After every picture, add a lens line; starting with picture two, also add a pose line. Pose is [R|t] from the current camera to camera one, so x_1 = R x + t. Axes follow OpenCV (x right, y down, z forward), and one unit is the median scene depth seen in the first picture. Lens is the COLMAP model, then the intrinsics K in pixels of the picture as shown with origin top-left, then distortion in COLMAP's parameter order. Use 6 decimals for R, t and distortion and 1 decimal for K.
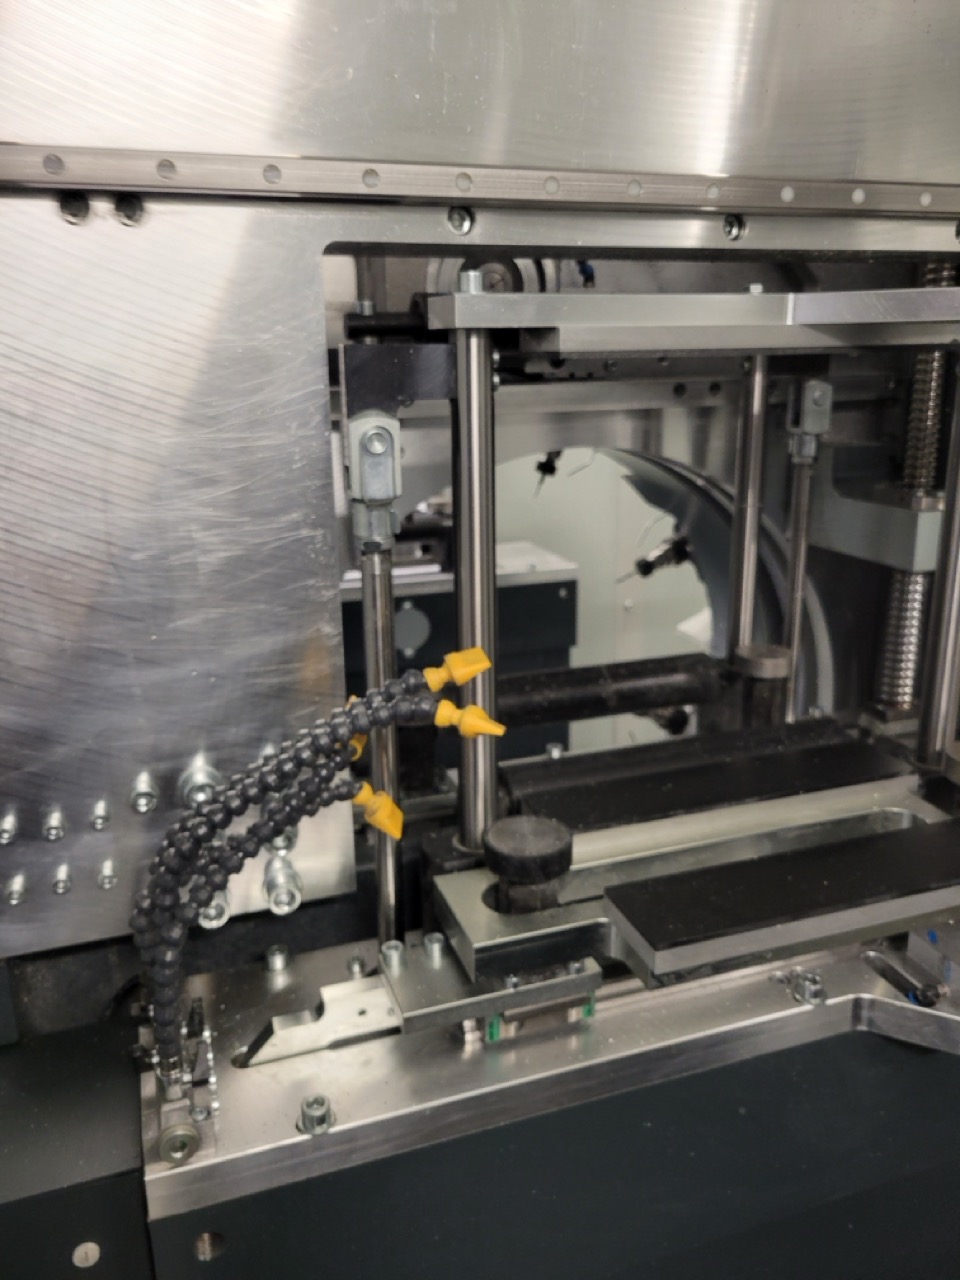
lens RADIAL K [[965.8, 0, 488.6], [0, 965.8, 629.9], [0, 0, 1]] dist [0.058087, -0.008238]
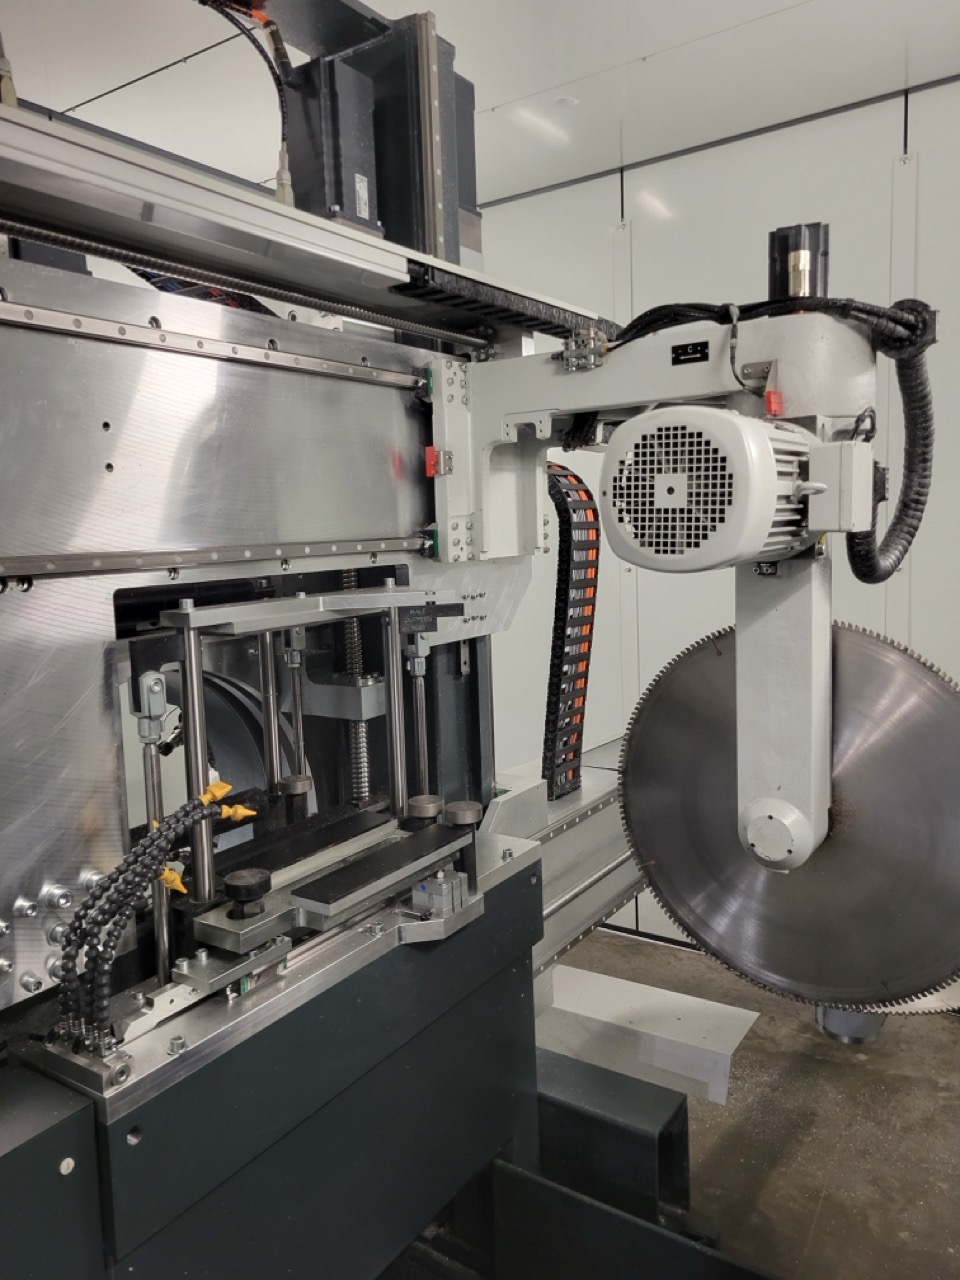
lens RADIAL K [[965.8, 0, 468.3], [0, 965.8, 632.2], [0, 0, 1]] dist [0.058087, -0.008238]
pose [[0.797922, -0.080002, 0.597427, -0.693334], [0.187581, 0.974893, -0.119984, 0.049343], [-0.572829, 0.207804, 0.792896, -0.847218]]
